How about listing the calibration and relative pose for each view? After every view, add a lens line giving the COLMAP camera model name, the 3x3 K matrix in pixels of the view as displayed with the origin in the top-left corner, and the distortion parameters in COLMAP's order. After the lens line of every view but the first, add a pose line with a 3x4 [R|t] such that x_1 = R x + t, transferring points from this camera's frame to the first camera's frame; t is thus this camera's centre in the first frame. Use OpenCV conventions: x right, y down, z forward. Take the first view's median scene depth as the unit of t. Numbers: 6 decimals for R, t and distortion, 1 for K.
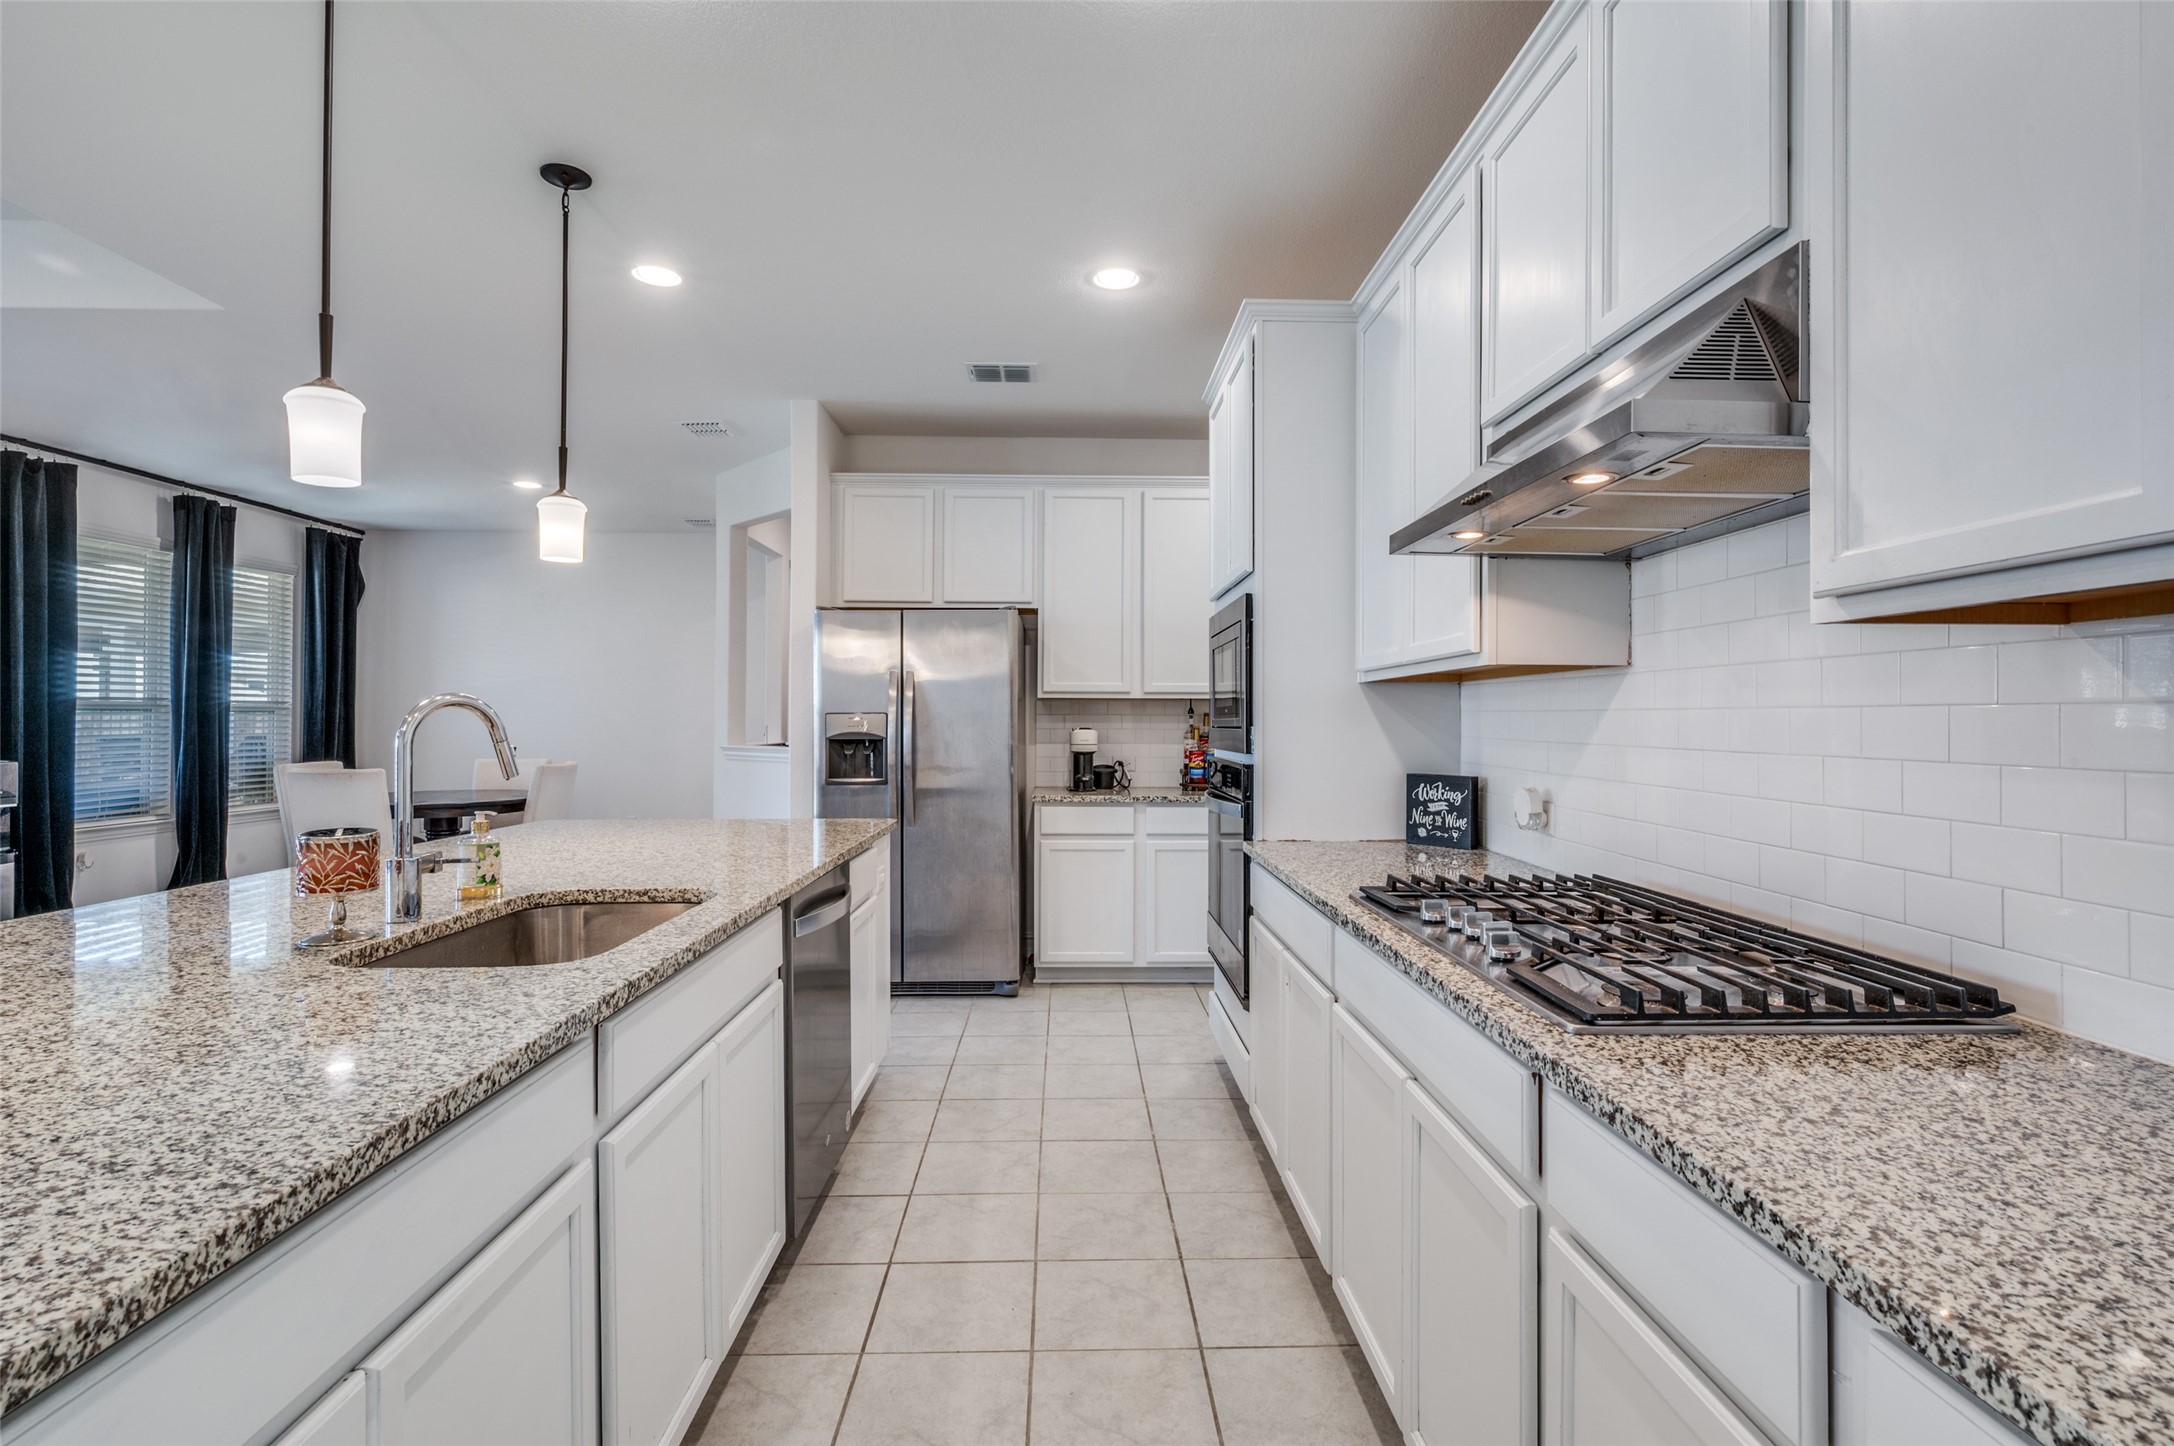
lens RADIAL K [[1037.6, 0, 1062.0], [0, 1037.6, 716.0], [0, 0, 1]] dist [0.003087, 0.000272]
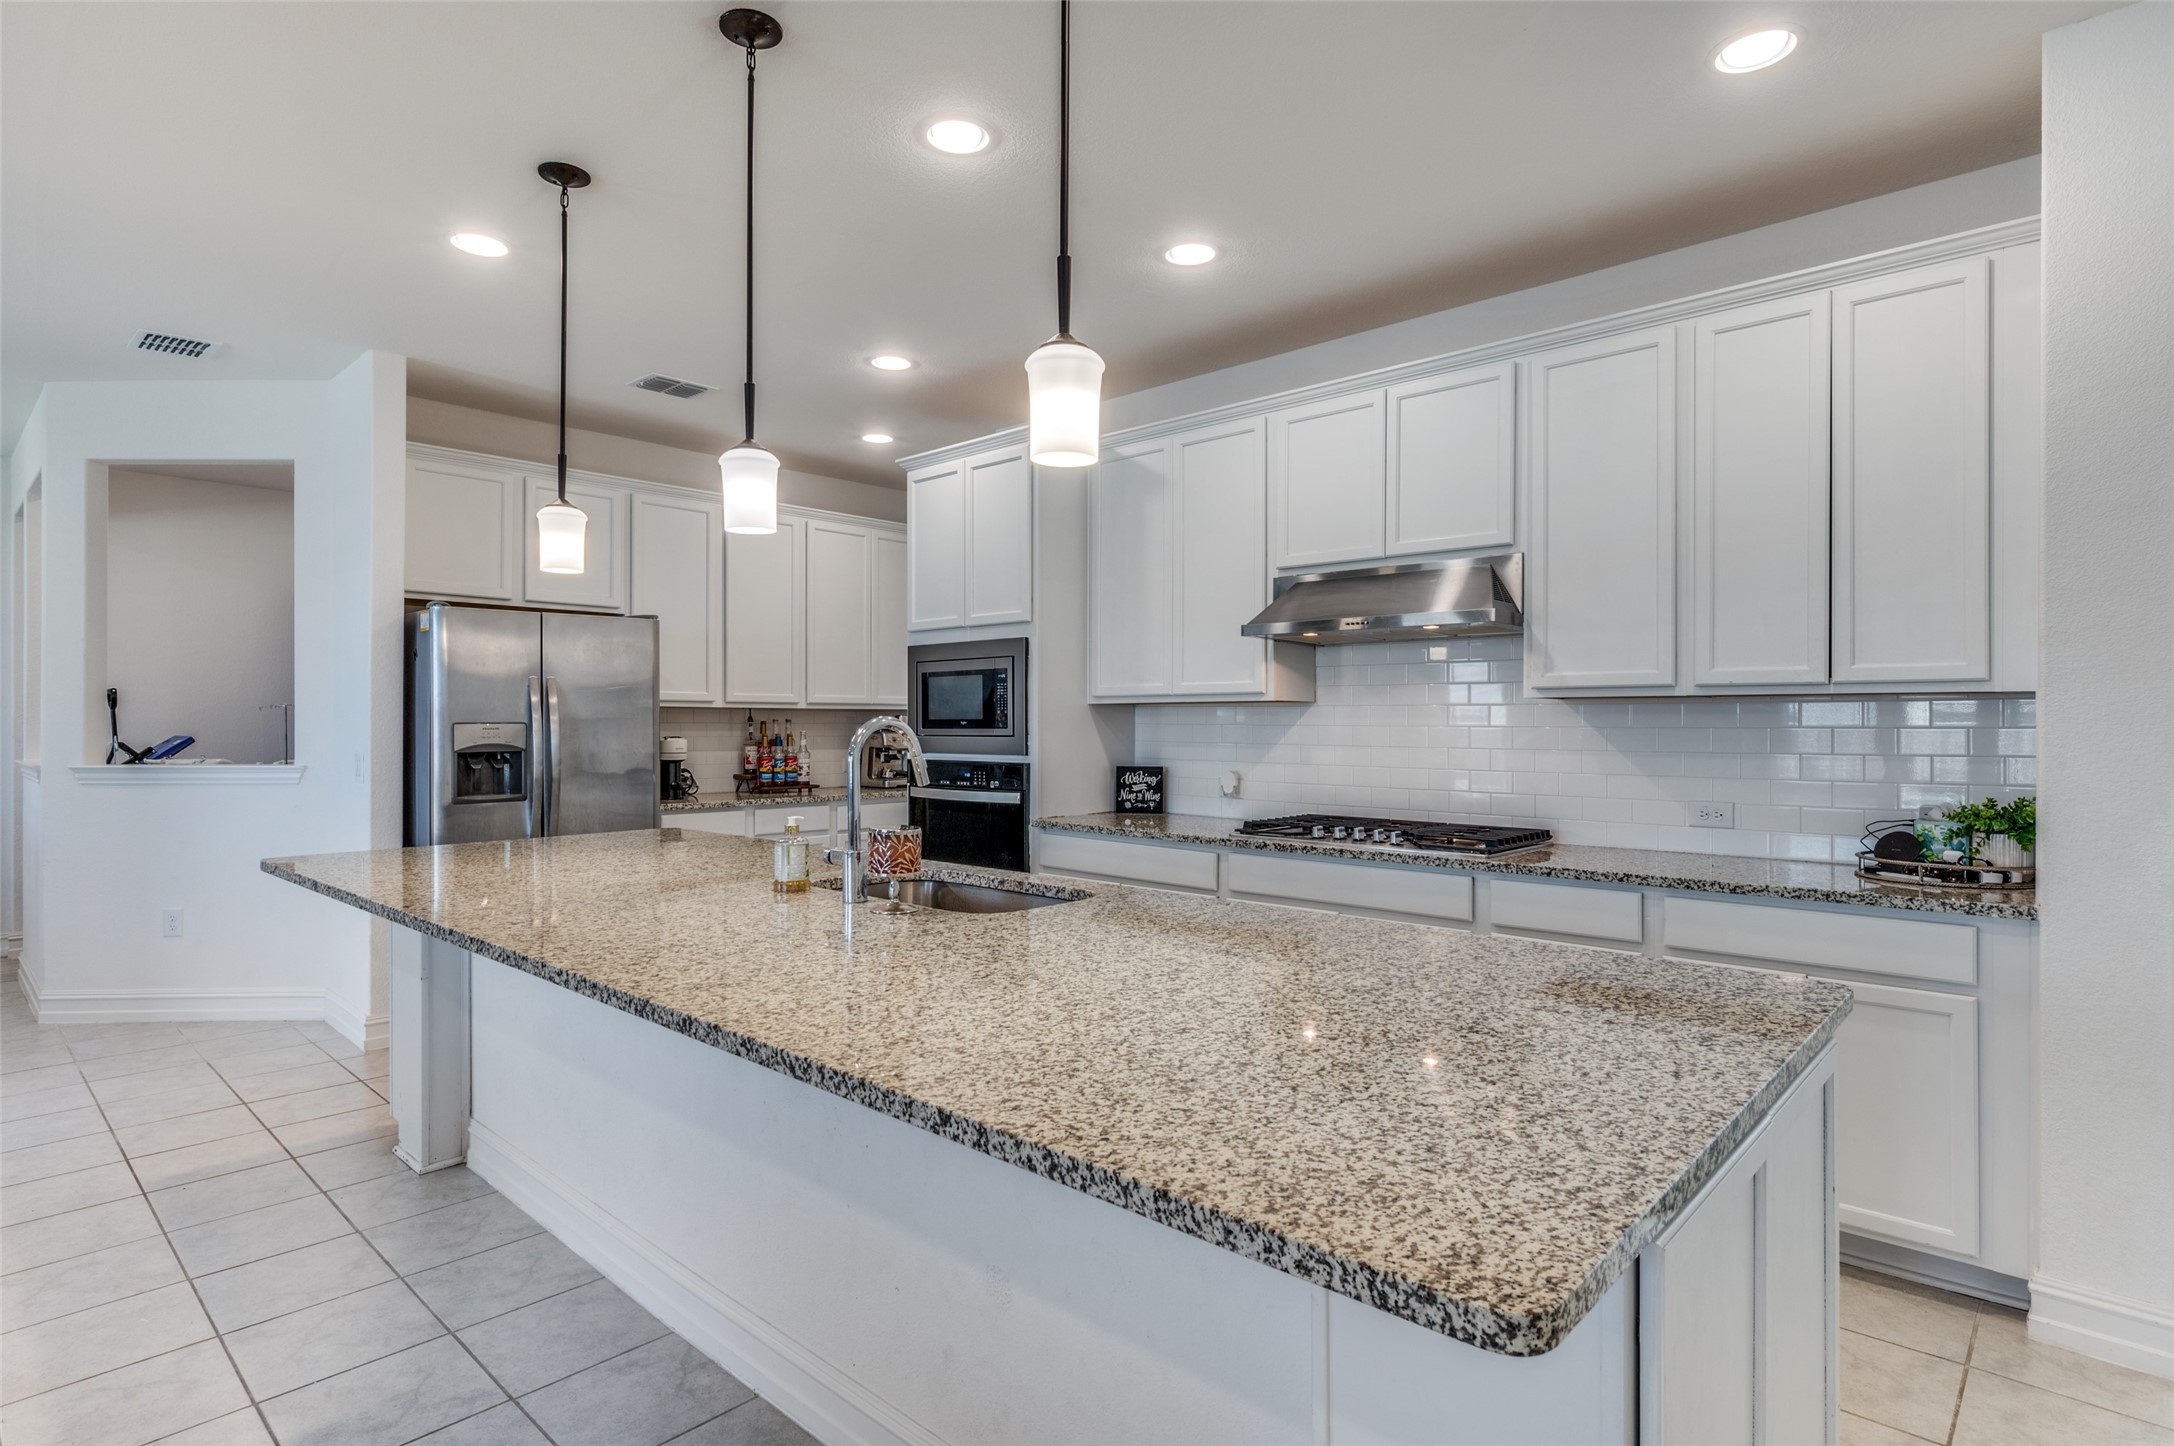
lens RADIAL K [[1113.4, 0, 1087.0], [0, 1113.4, 723.0], [0, 0, 1]] dist [0.000159, 0.000322]
pose [[0.678561, 0.000329, 0.734544, -0.570368], [-0.003685, 0.999989, 0.002956, -0.007296], [-0.734535, -0.004713, 0.678554, -0.032147]]
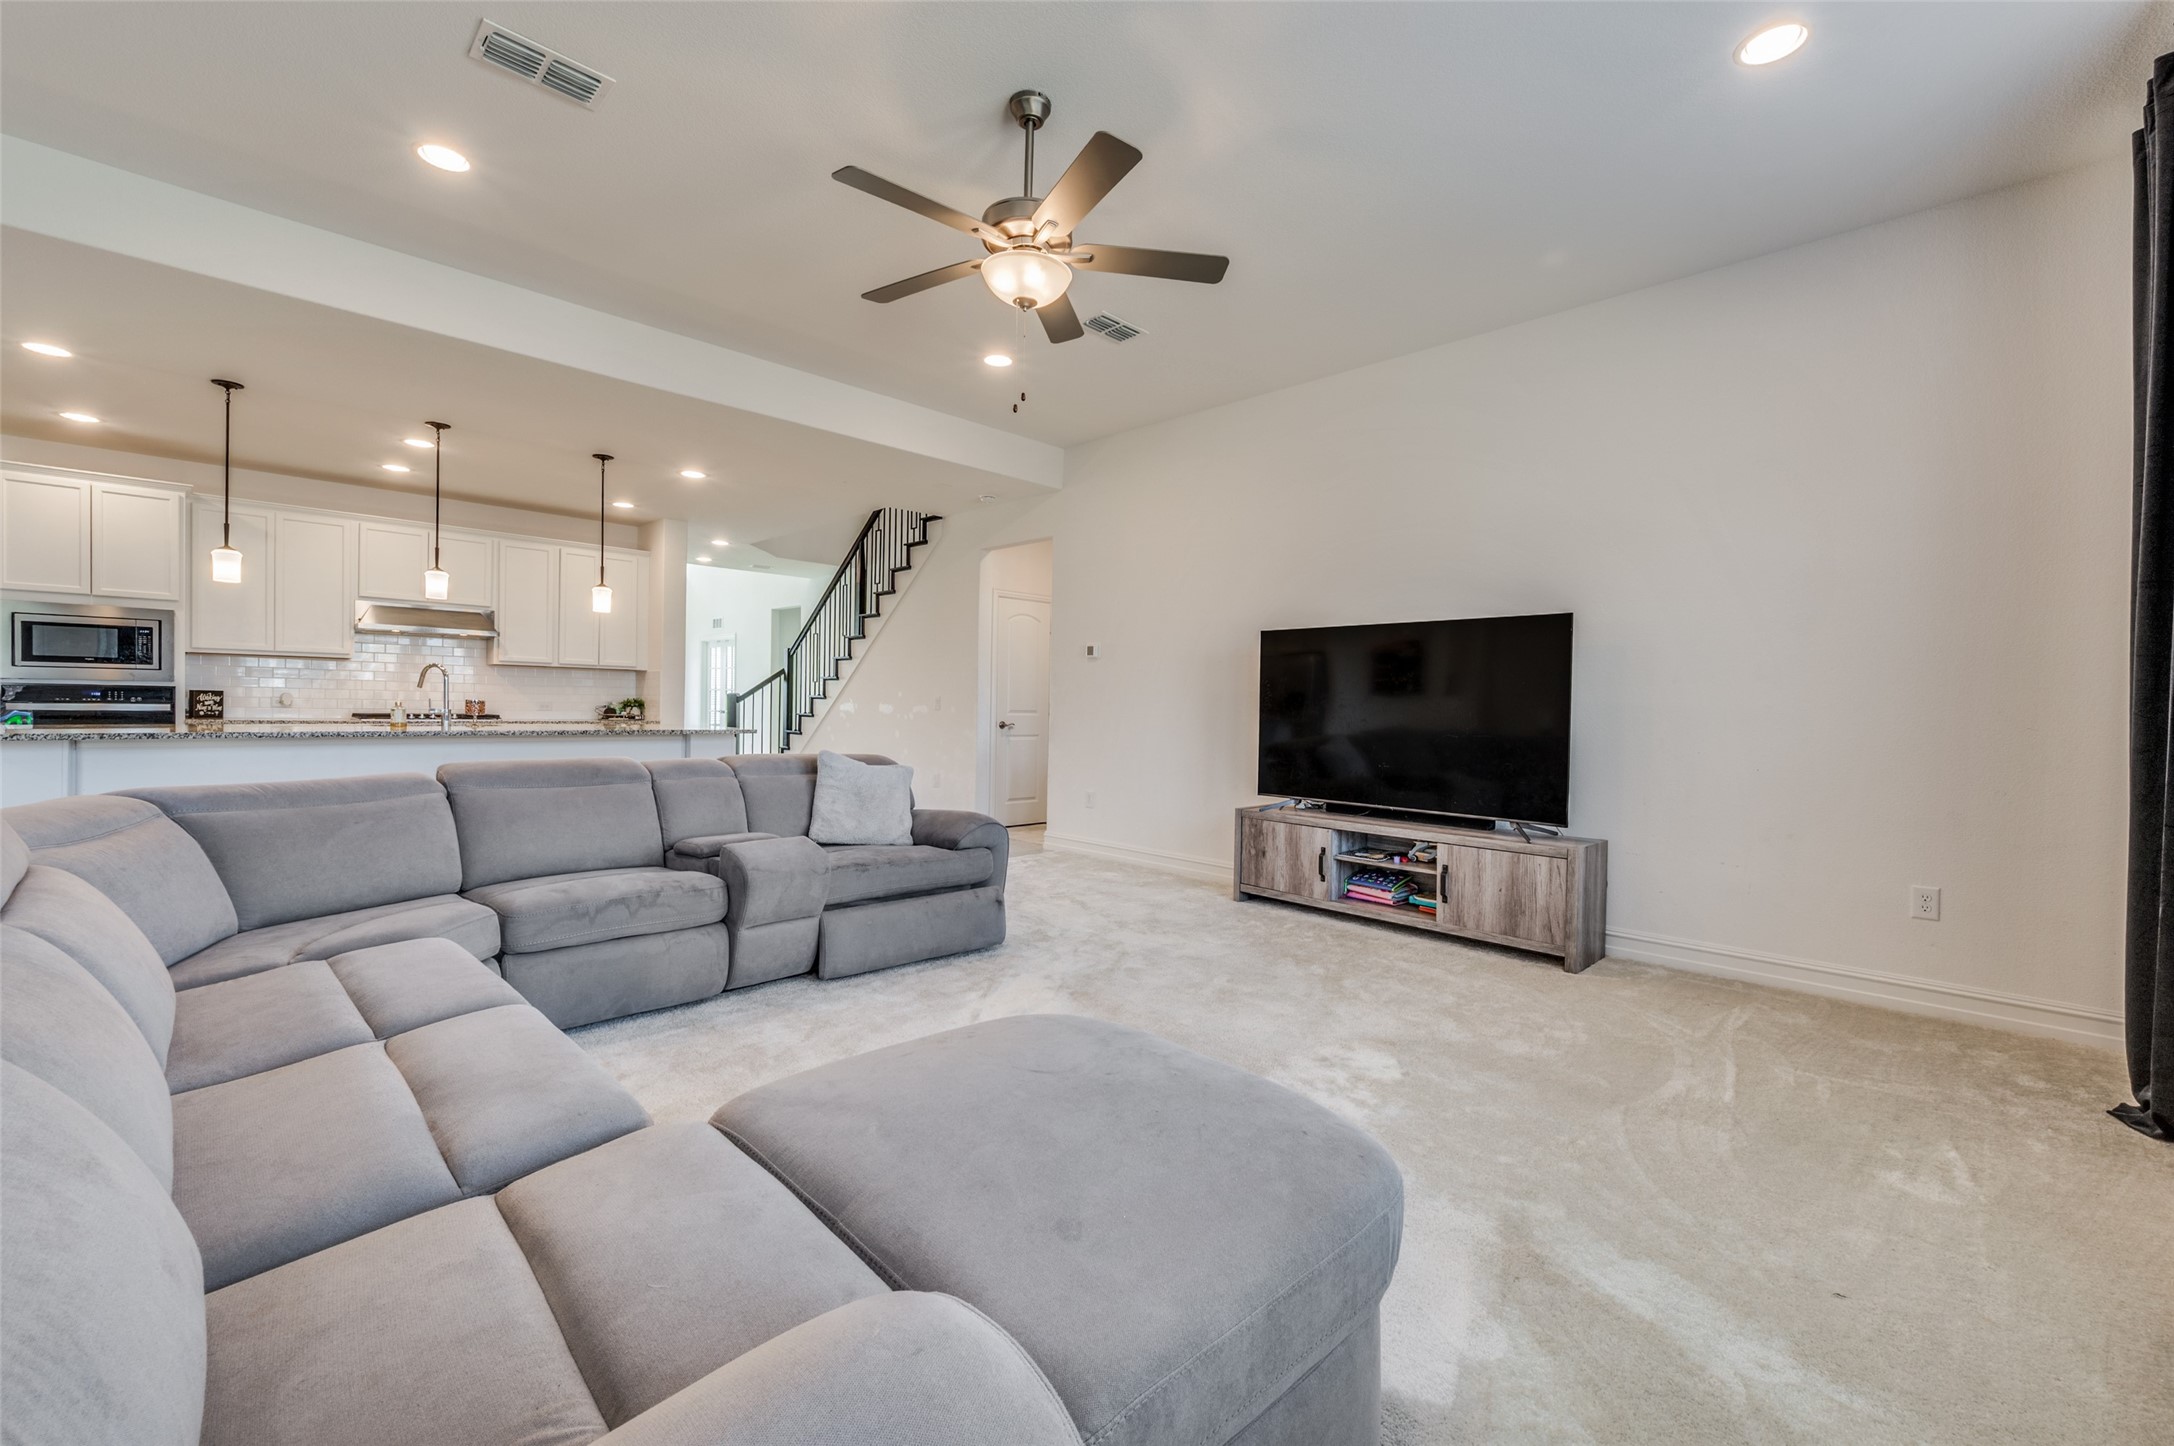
lens RADIAL K [[882.7, 0, 1087.0], [0, 882.7, 723.0], [0, 0, 1]] dist [-0.002114, -0.000234]
pose [[-0.714721, -0.026882, 0.698893, -1.748571], [-0.021636, 0.999633, 0.016324, 0.035441], [-0.699075, -0.003455, -0.715040, 0.667301]]
